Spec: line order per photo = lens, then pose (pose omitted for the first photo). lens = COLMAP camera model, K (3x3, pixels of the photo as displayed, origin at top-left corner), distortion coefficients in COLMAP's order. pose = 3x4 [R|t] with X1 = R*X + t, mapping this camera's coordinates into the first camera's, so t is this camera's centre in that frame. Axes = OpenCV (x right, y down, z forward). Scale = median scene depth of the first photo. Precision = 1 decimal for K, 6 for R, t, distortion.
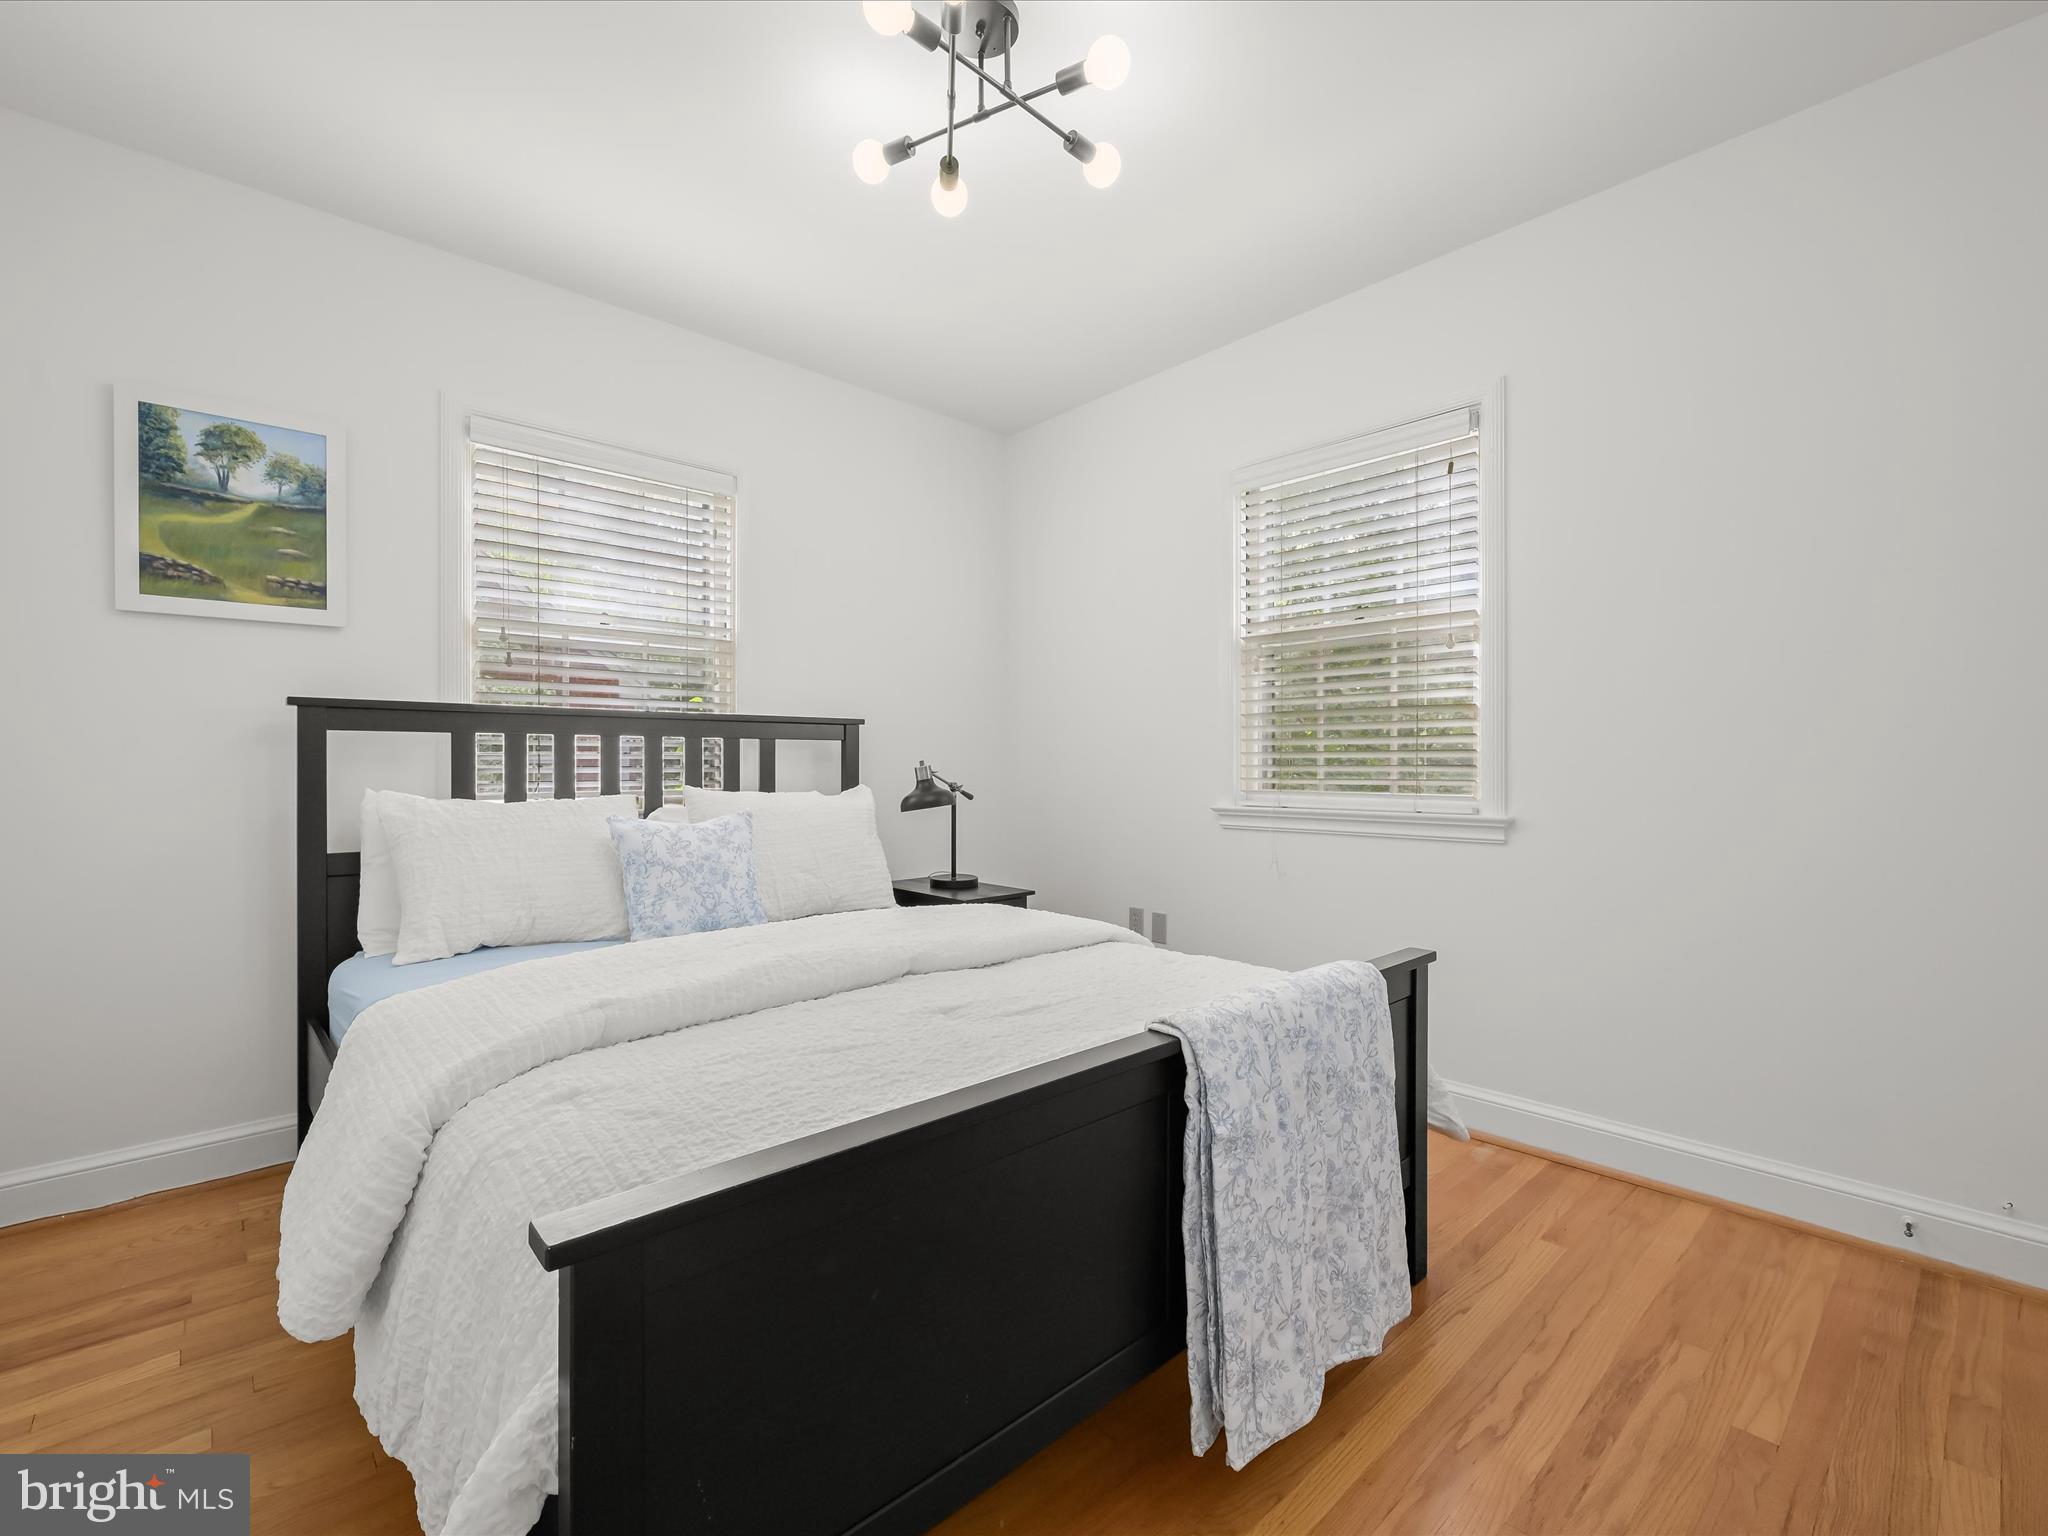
lens RADIAL K [[903.5, 0, 1028.7], [0, 903.5, 771.8], [0, 0, 1]] dist [-0.001079, 0.000188]
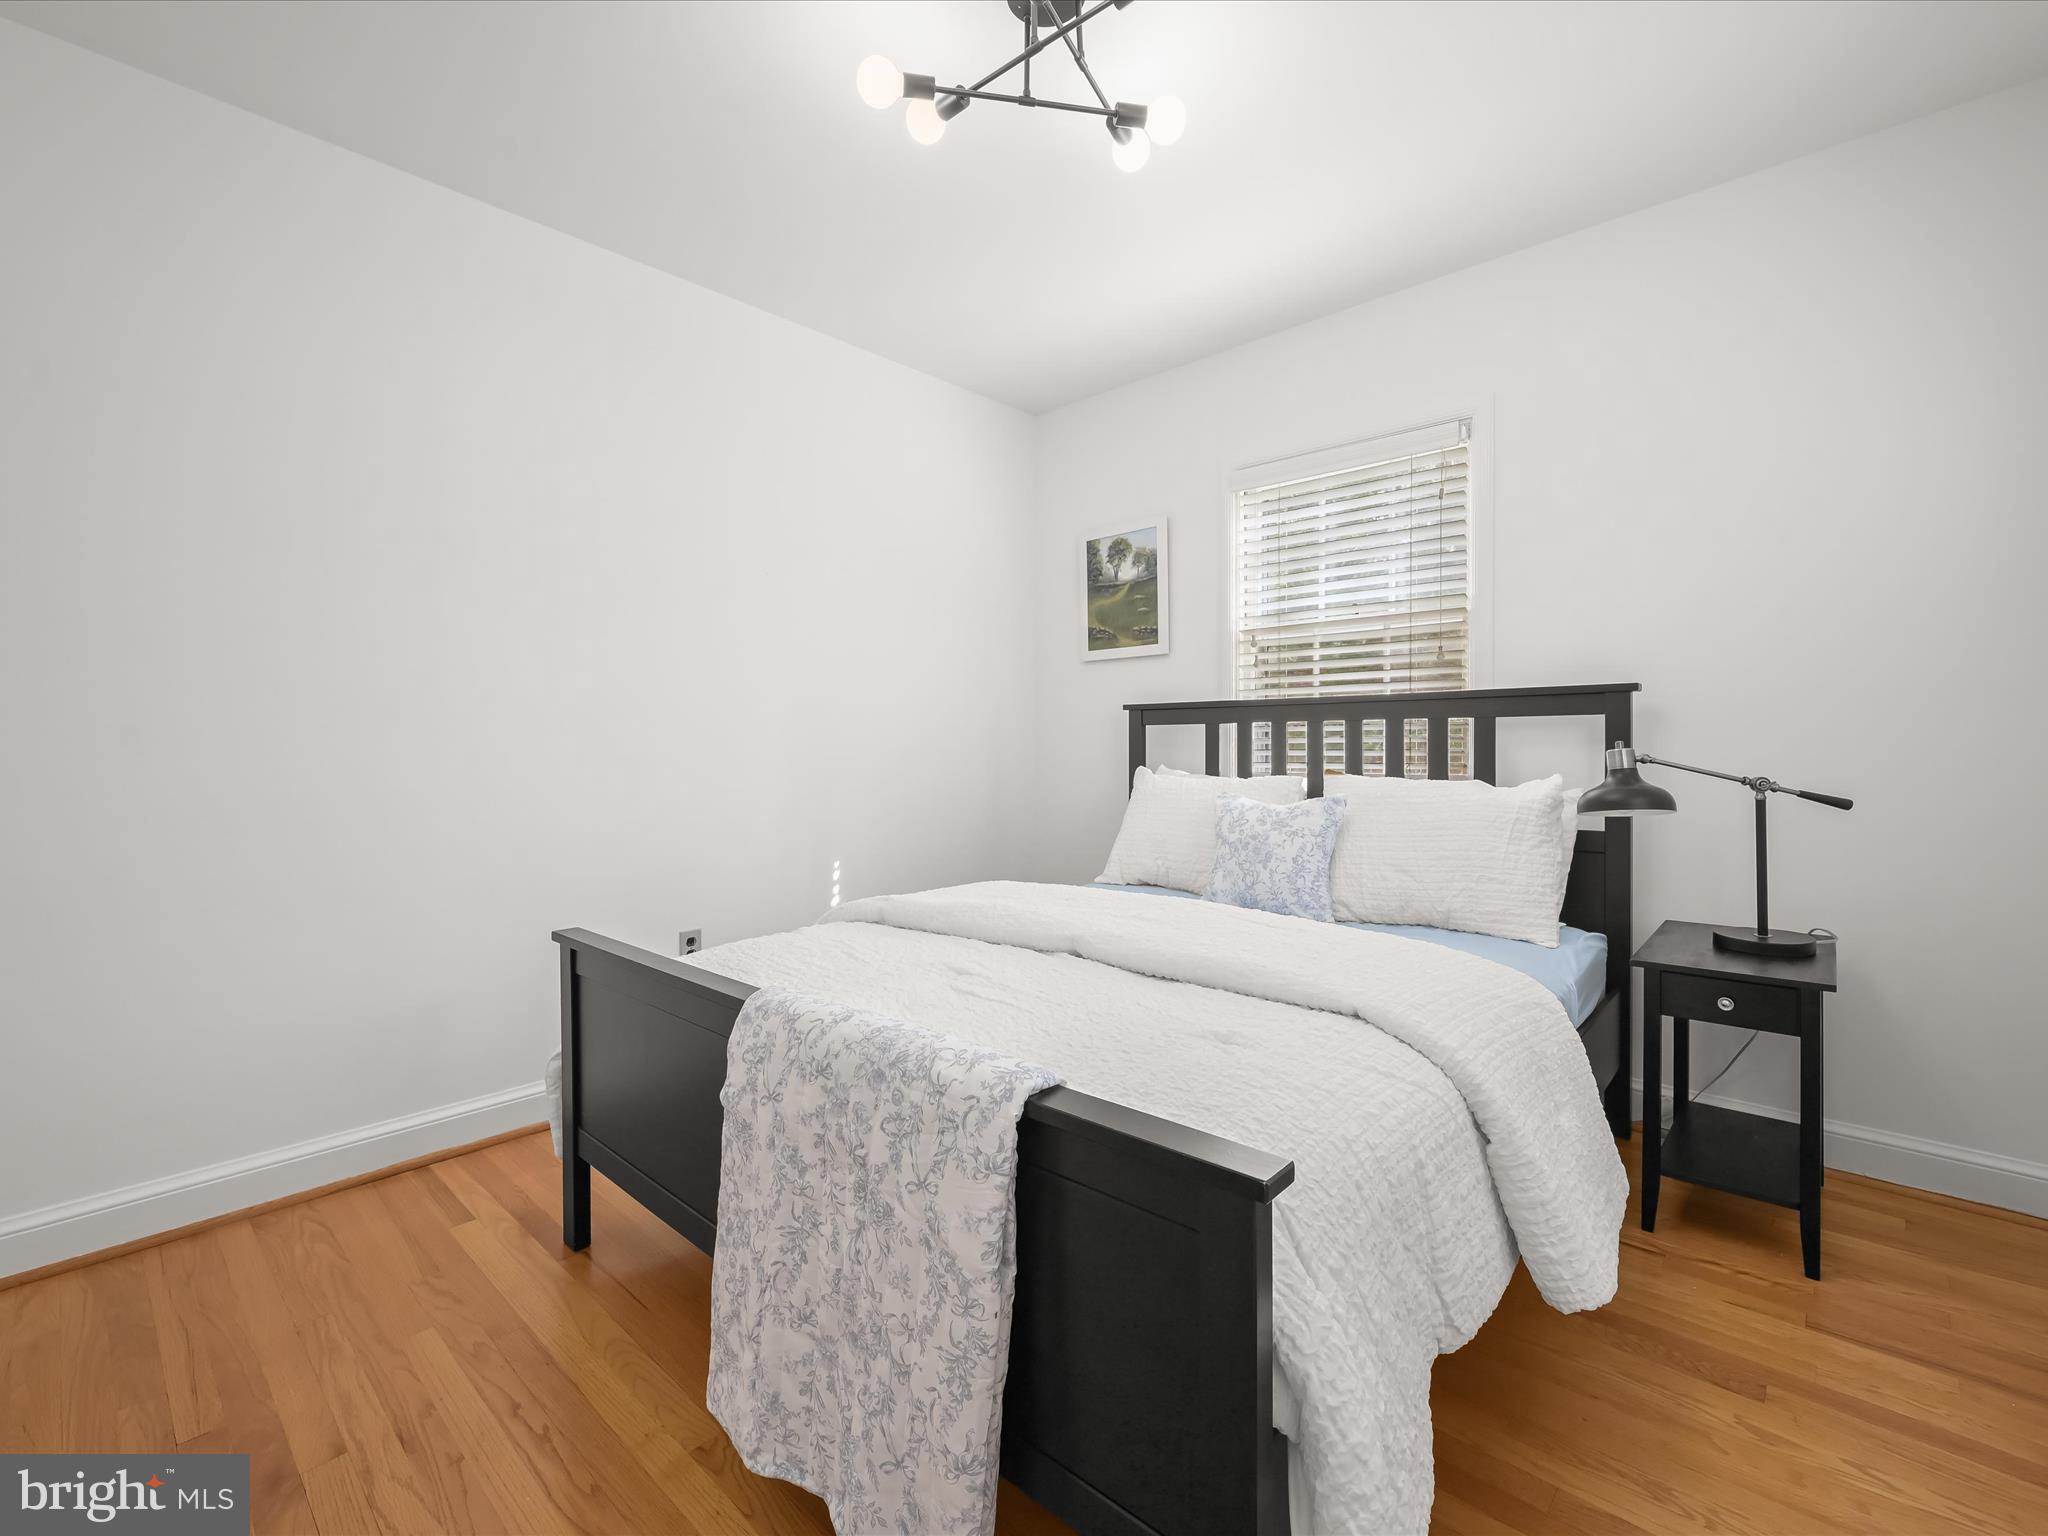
lens RADIAL K [[903.5, 0, 1028.7], [0, 903.5, 771.8], [0, 0, 1]] dist [-0.001079, 0.000188]
pose [[0.072034, 0.025426, -0.997078, 0.664447], [-0.007103, 0.999663, 0.024979, -0.004922], [0.997377, 0.005283, 0.072190, 0.659672]]
